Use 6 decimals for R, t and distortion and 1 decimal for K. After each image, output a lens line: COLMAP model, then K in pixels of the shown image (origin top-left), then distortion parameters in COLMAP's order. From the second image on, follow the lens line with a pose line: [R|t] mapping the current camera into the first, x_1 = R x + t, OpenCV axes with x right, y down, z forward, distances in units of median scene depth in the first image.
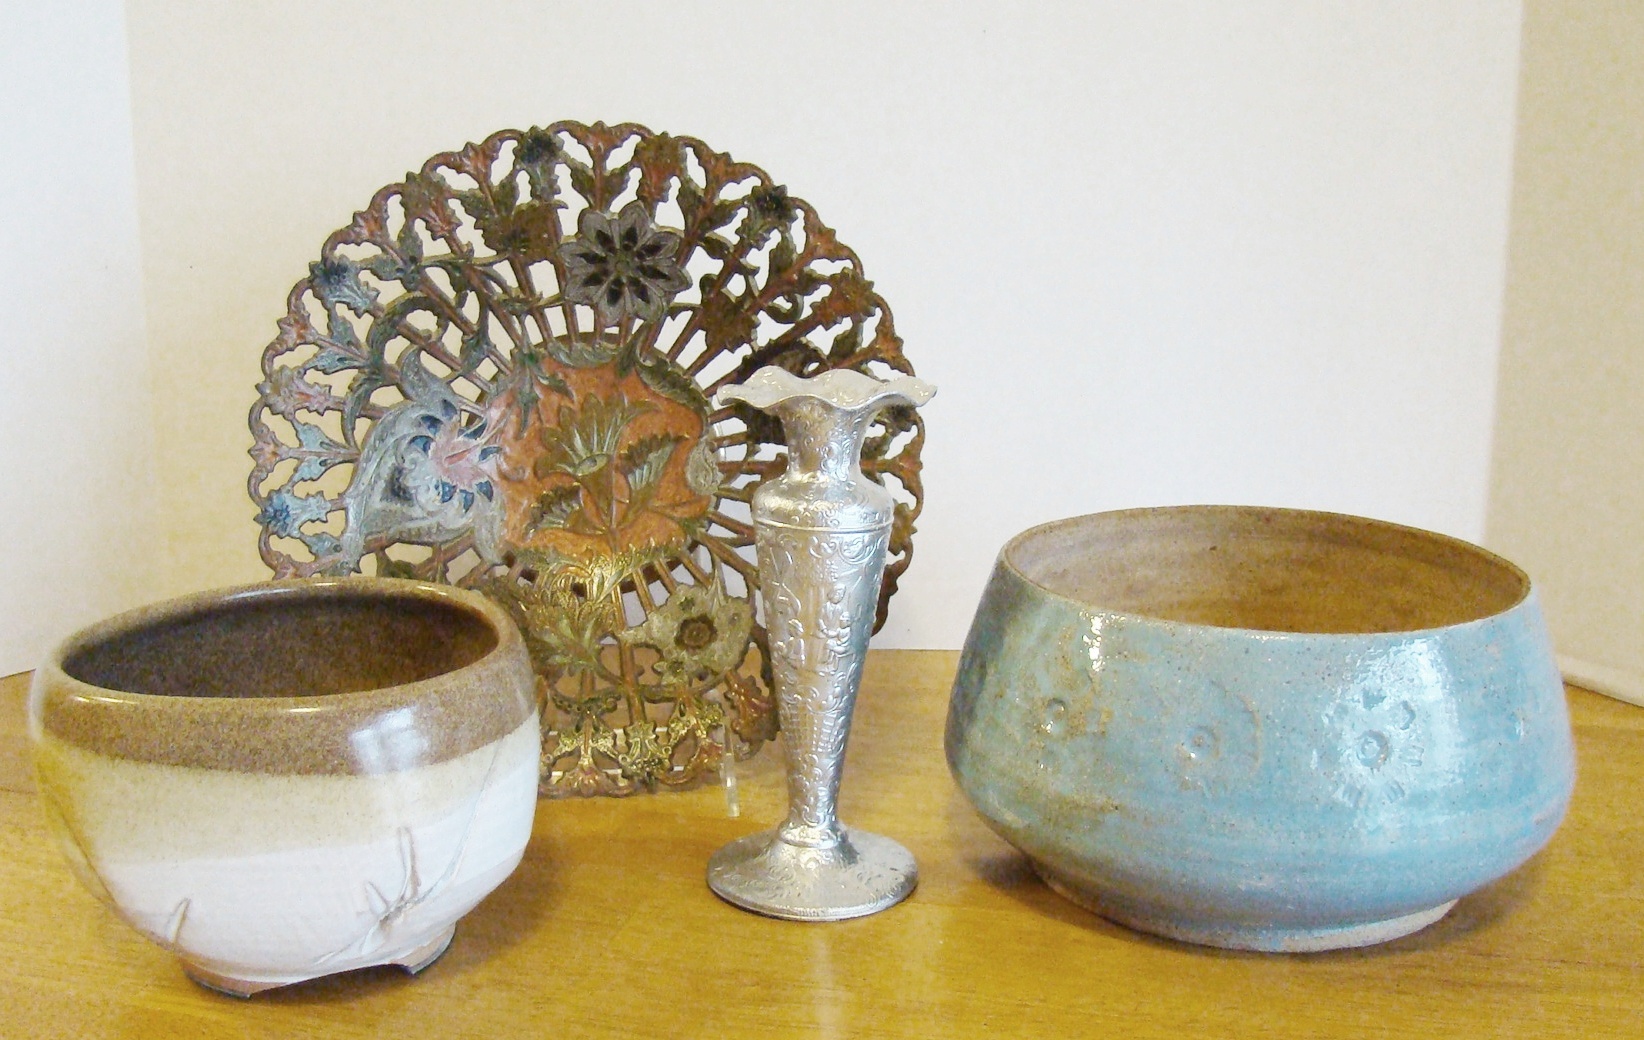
lens RADIAL K [[1797.7, 0, 822.0], [0, 1797.7, 520.0], [0, 0, 1]] dist [-0.142482, 0.001501]
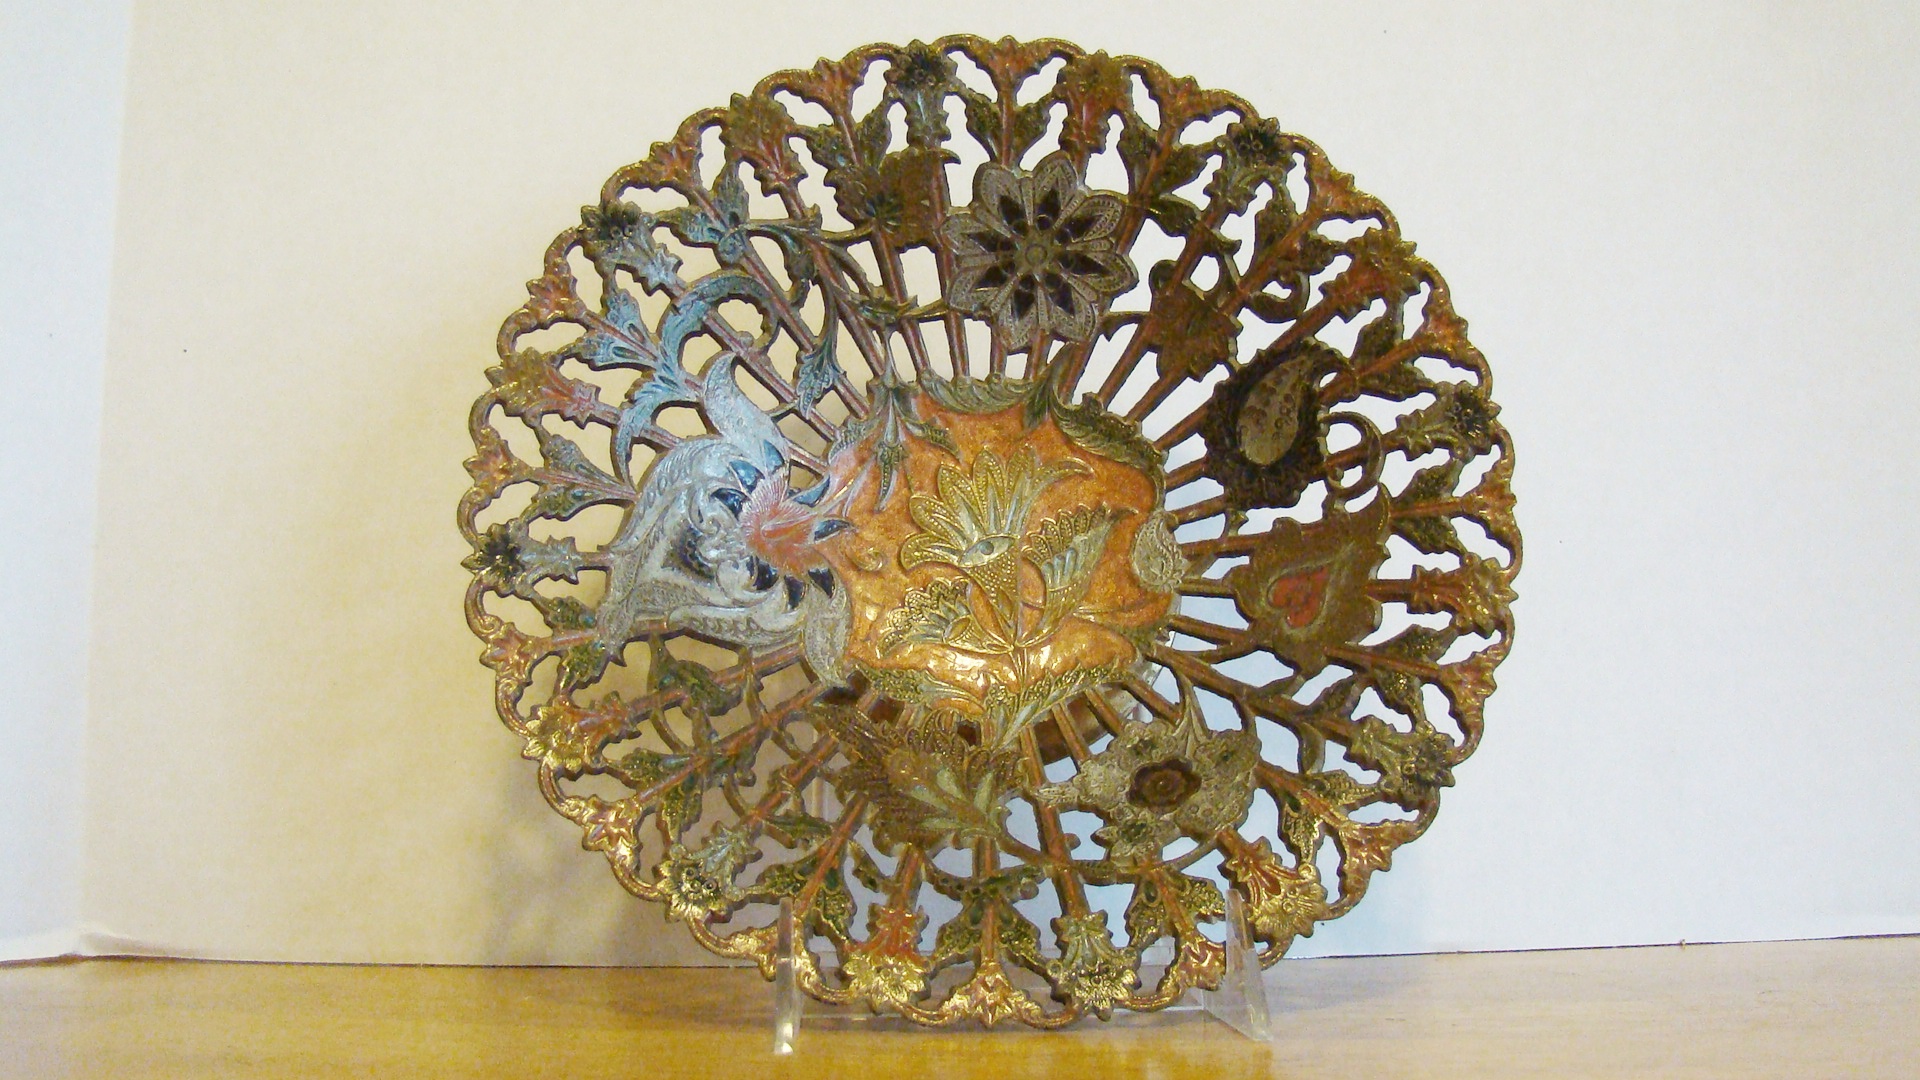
lens RADIAL K [[1790.5, 0, 960.0], [0, 1790.5, 540.0], [0, 0, 1]] dist [-0.167598, 0.011671]
pose [[0.997925, -0.017641, -0.061926, -0.101353], [-0.005528, 0.934715, -0.355355, 0.204054], [0.064152, 0.354960, 0.932678, 0.406566]]
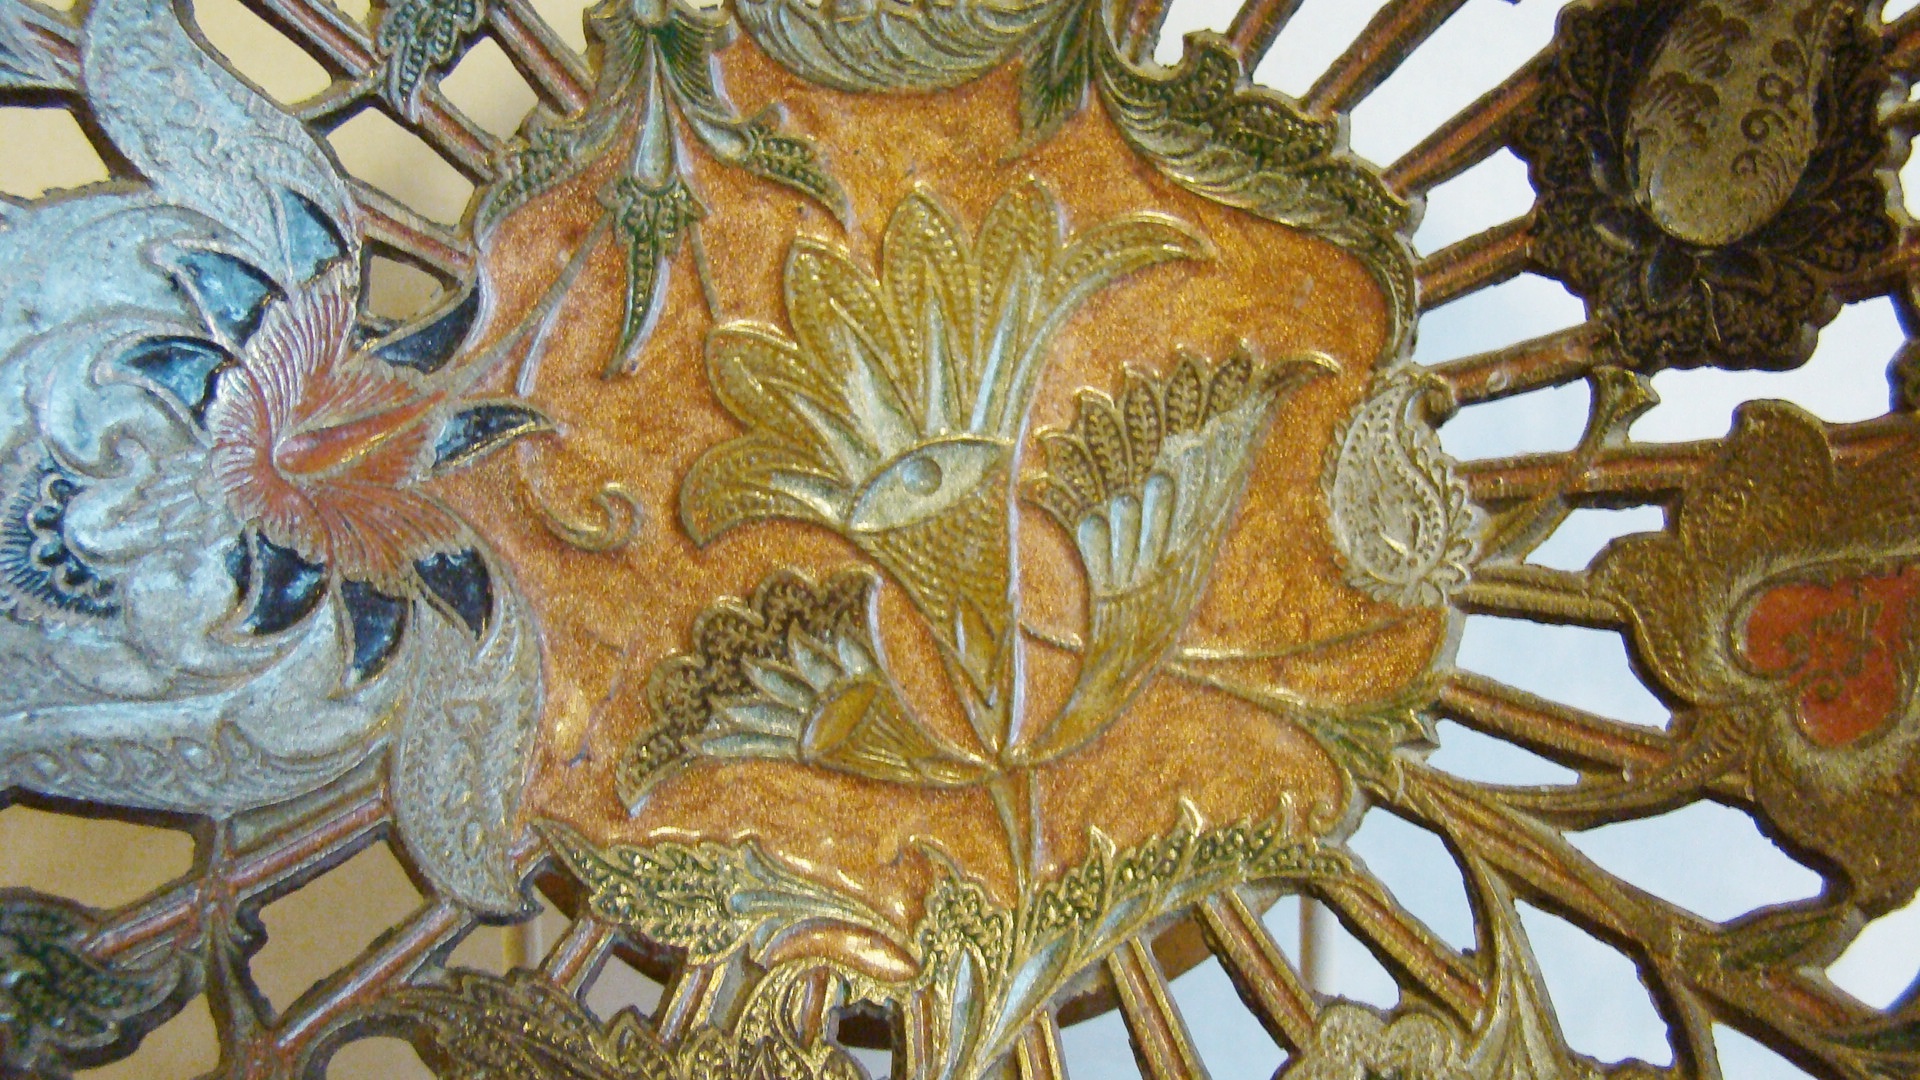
lens RADIAL K [[1790.5, 0, 960.0], [0, 1790.5, 540.0], [0, 0, 1]] dist [-0.167598, 0.011671]
pose [[0.997629, -0.018196, -0.066367, -0.112134], [0.006168, 0.984172, -0.177109, 0.018185], [0.068539, 0.176280, 0.981951, 0.802945]]
